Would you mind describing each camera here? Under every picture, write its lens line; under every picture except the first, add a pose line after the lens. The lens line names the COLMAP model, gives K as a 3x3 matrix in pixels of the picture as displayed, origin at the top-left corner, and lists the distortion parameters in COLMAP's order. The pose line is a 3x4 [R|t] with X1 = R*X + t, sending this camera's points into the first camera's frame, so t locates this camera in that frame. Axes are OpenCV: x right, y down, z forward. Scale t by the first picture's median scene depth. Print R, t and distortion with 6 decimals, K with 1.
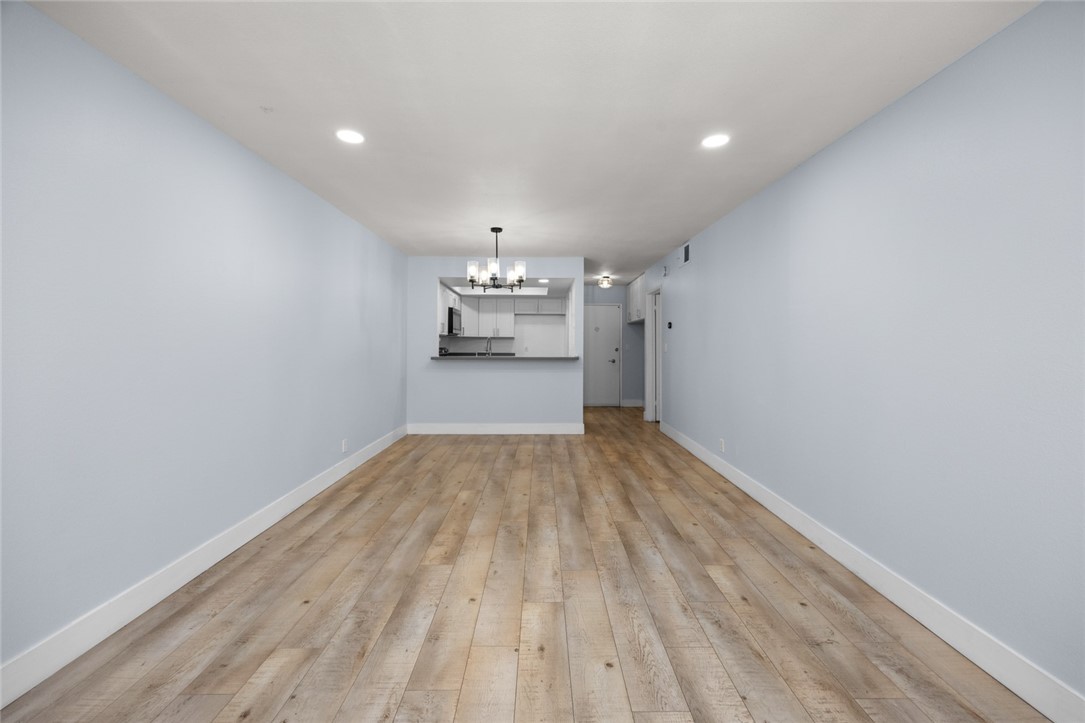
lens RADIAL K [[437.7, 0, 553.4], [0, 437.7, 344.4], [0, 0, 1]] dist [0.000155, 0.000399]
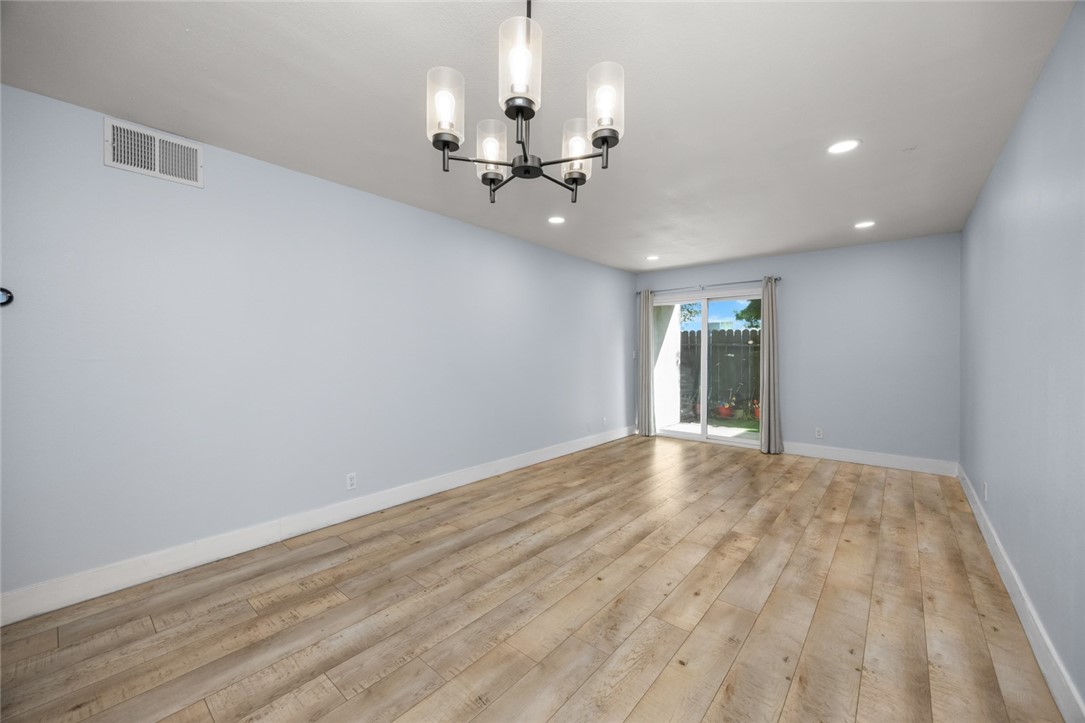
lens RADIAL K [[419.8, 0, 543.0], [0, 419.8, 362.2], [0, 0, 1]] dist [0.001433, -0.000168]
pose [[-0.745774, -0.021981, 0.665836, -0.510153], [-0.001792, 0.999518, 0.030990, -0.009469], [-0.666197, 0.021918, -0.745454, 1.854472]]
